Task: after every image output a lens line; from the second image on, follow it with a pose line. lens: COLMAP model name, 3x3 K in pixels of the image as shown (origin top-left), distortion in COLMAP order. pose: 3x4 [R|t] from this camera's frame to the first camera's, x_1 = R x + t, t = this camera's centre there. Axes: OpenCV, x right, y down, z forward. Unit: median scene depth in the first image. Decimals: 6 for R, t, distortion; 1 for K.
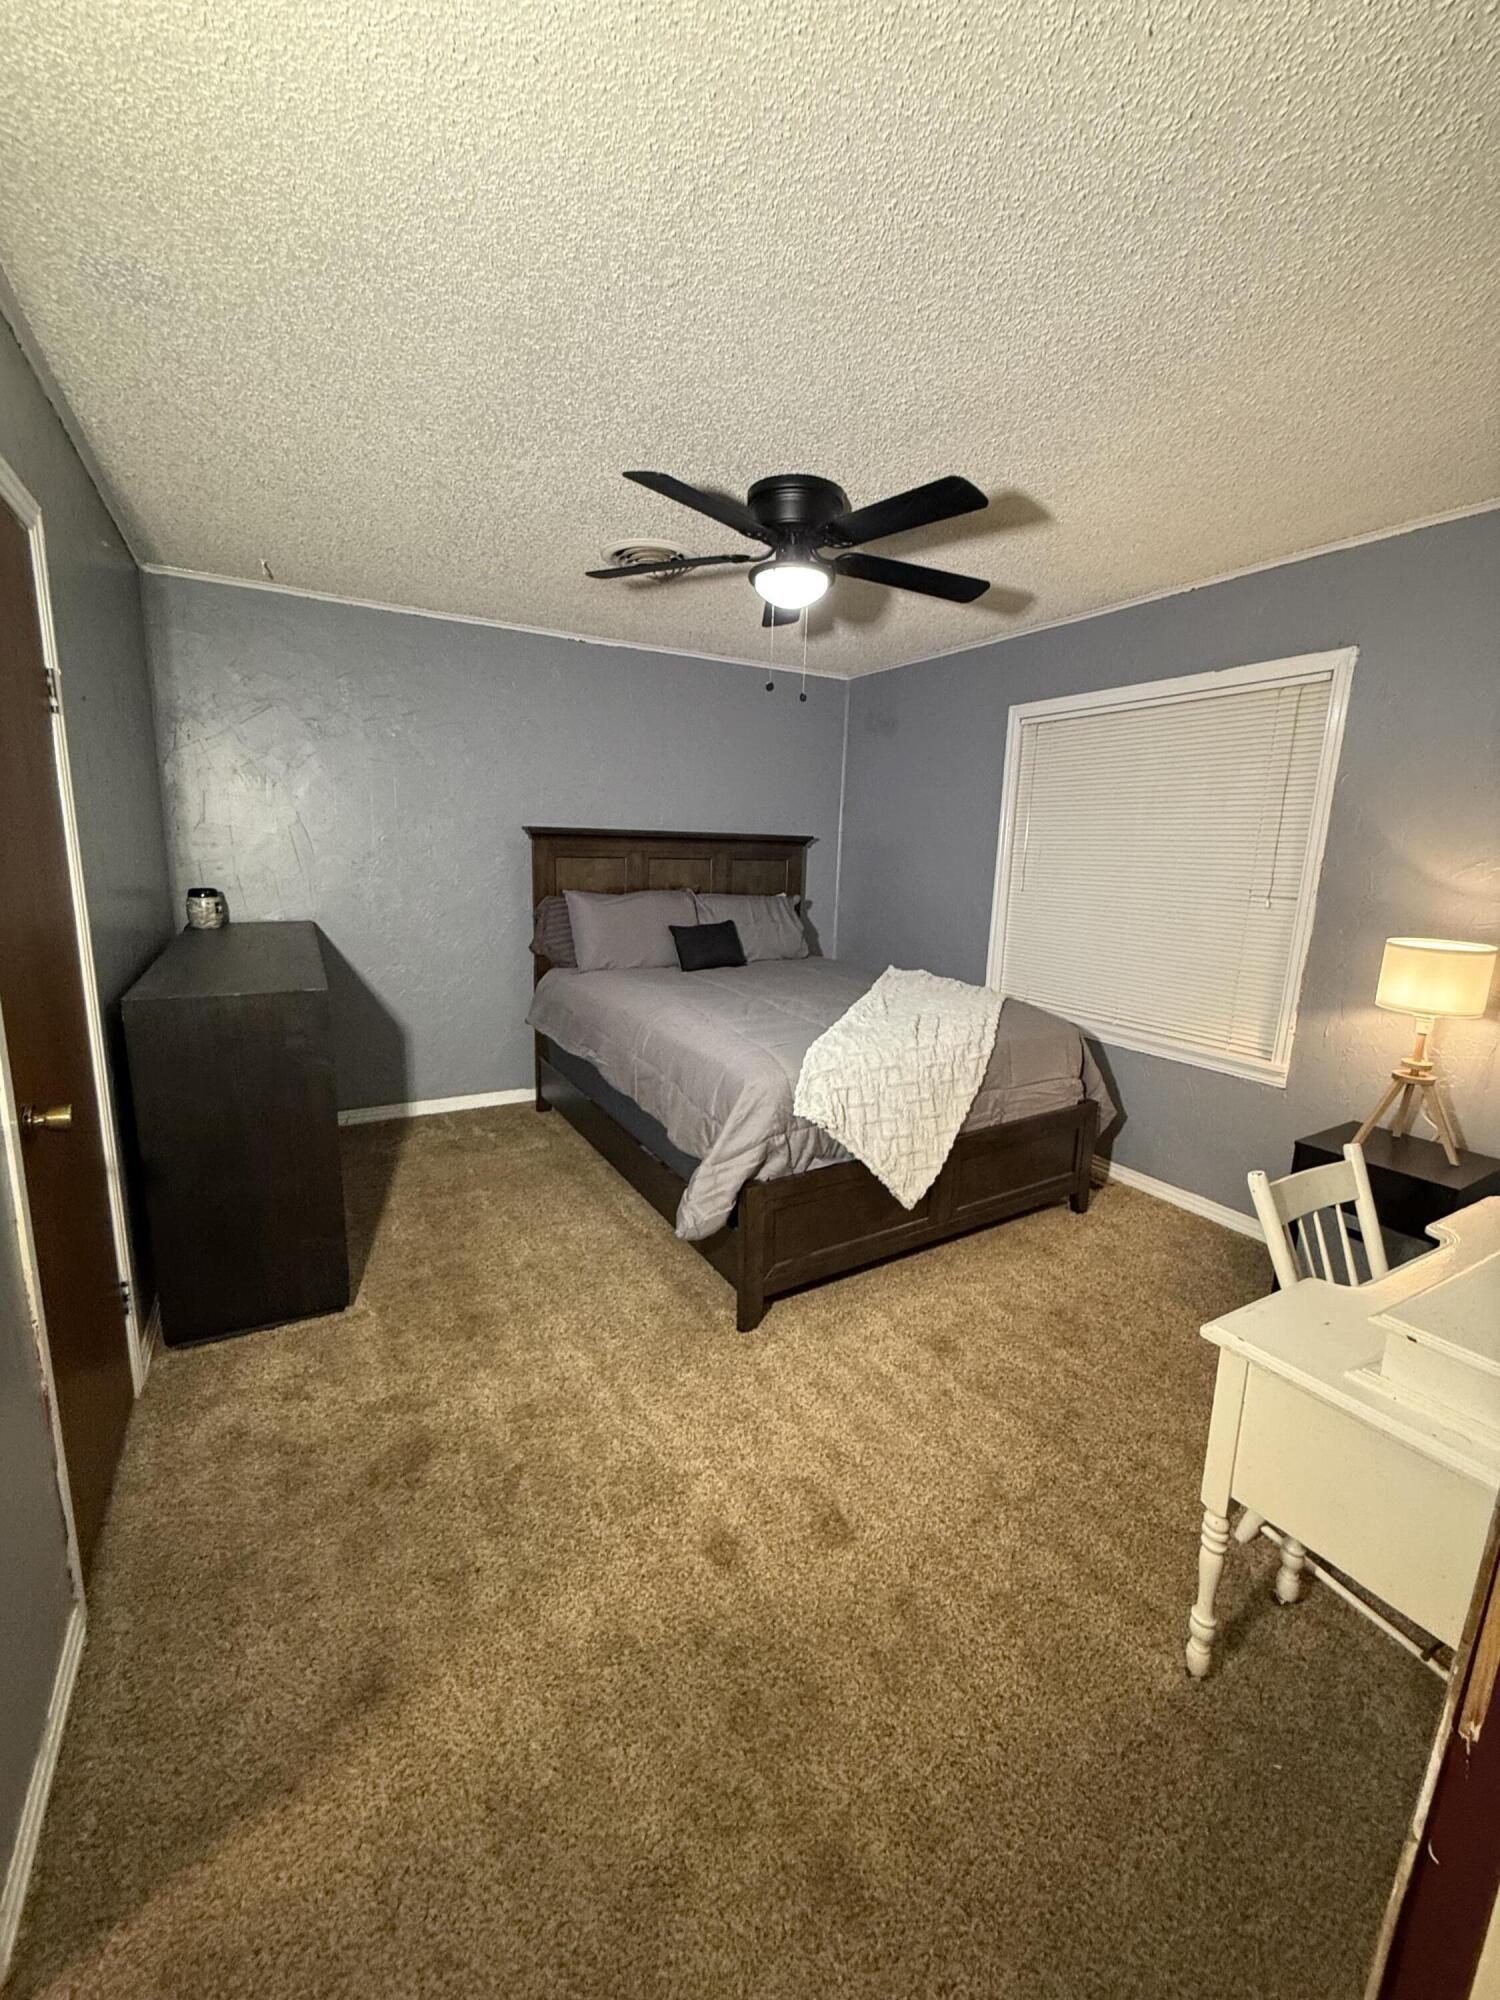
lens RADIAL K [[799.3, 0, 750.3], [0, 799.3, 997.8], [0, 0, 1]] dist [-0.001118, 0.000641]
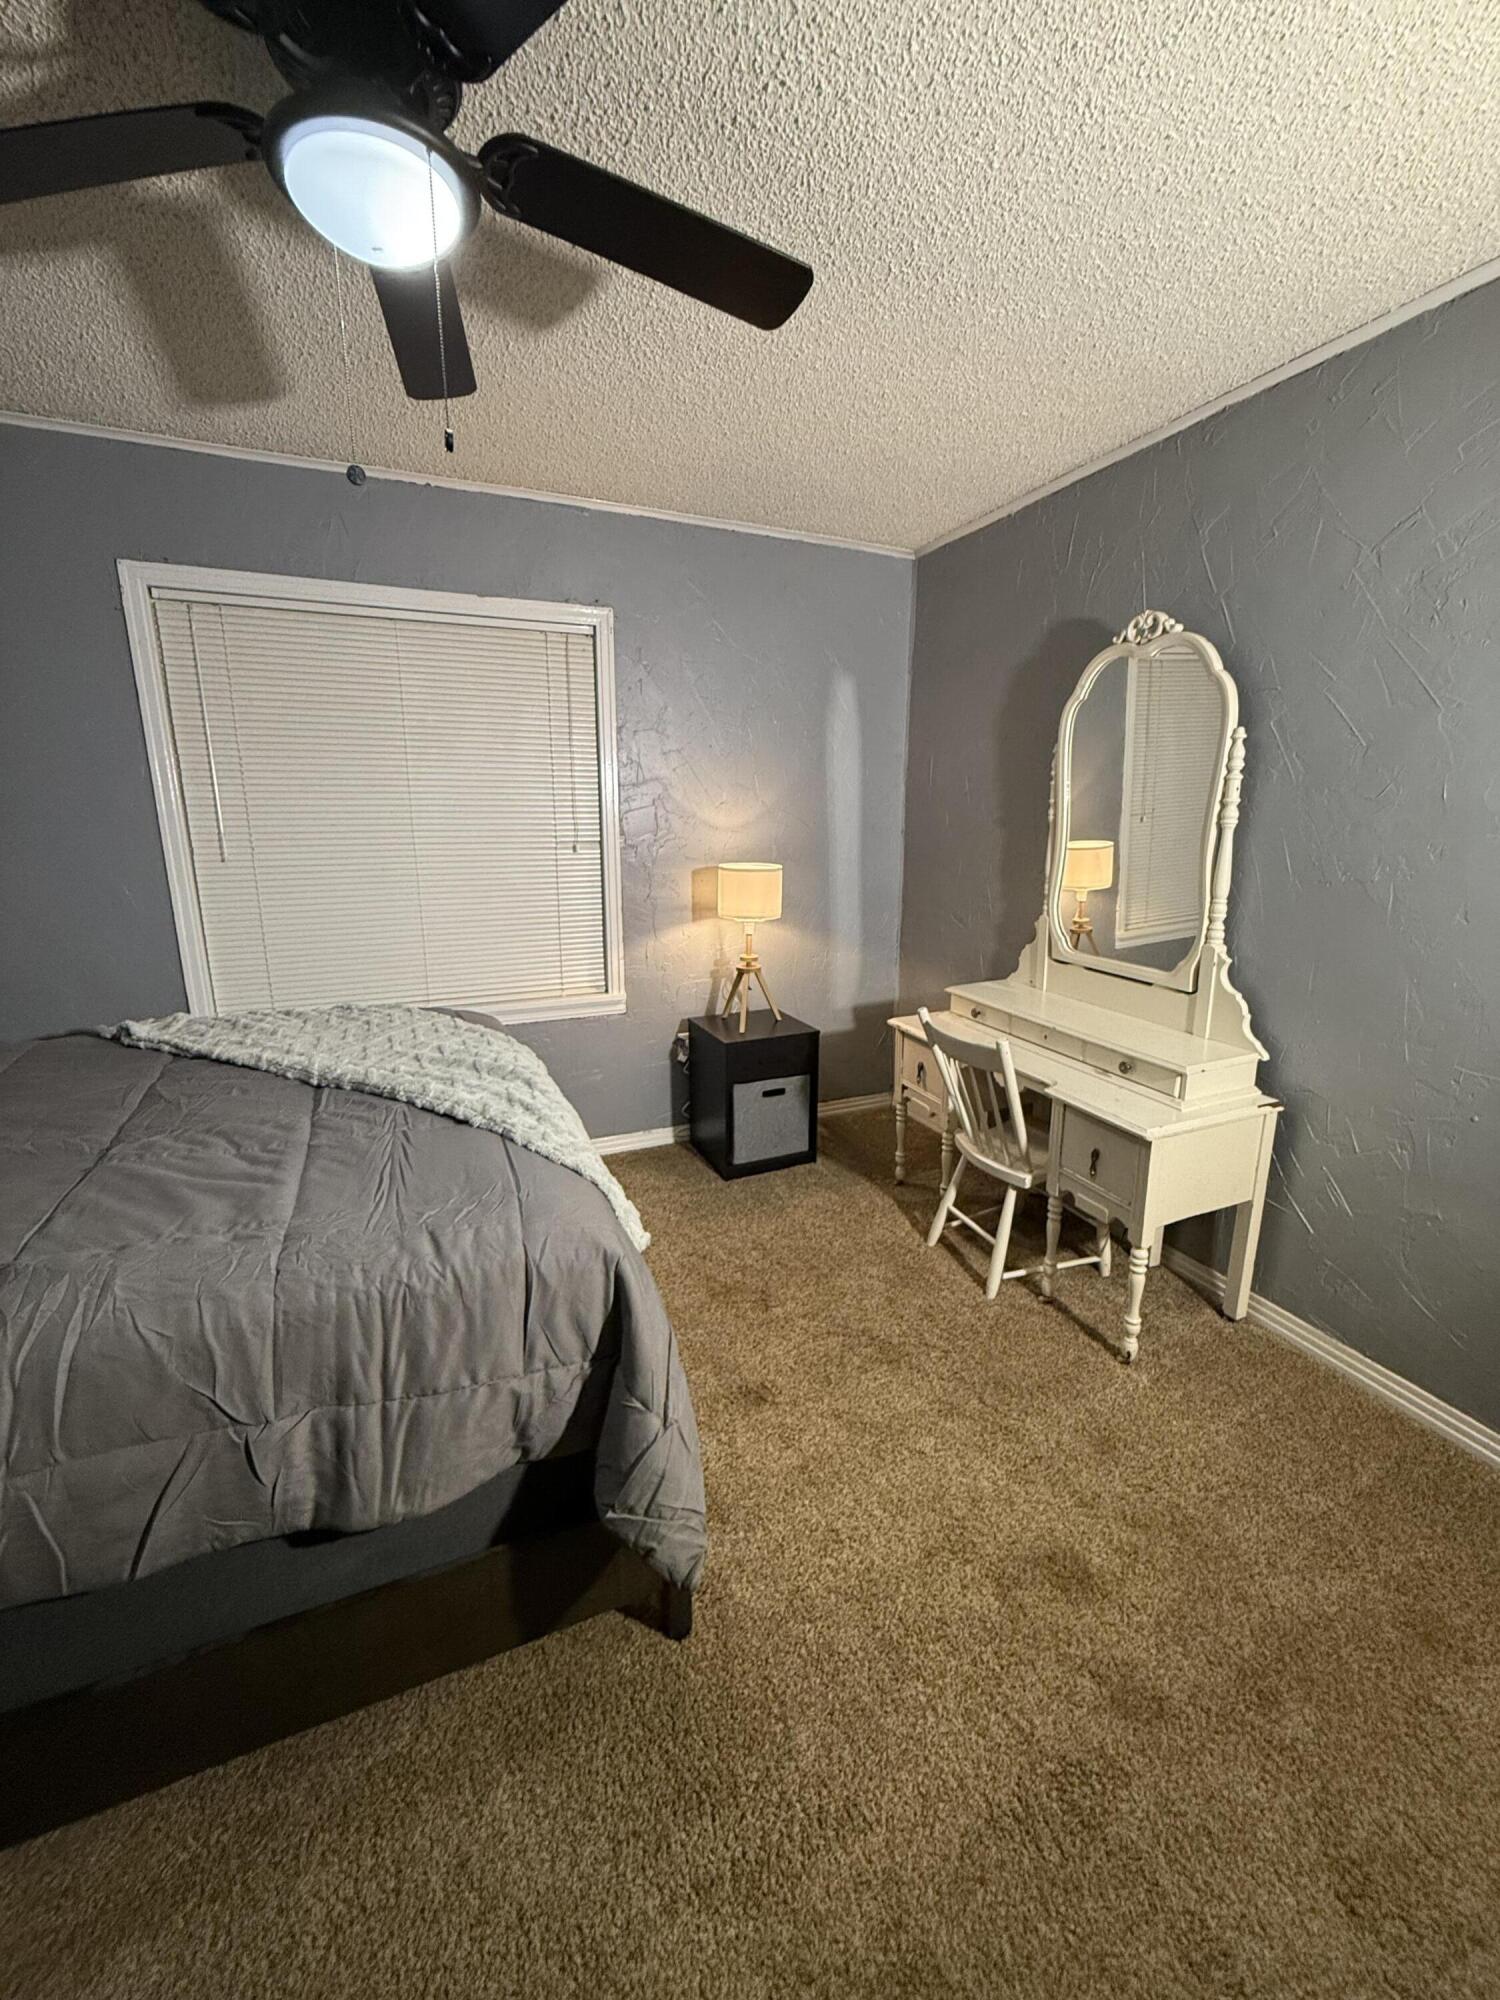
lens RADIAL K [[799.3, 0, 756.3], [0, 799.3, 998.5], [0, 0, 1]] dist [-0.001118, 0.000641]
pose [[0.105352, -0.251390, 0.962135, -0.407952], [0.192193, 0.954425, 0.228331, -0.135570], [-0.975686, 0.160861, 0.148866, 0.711608]]
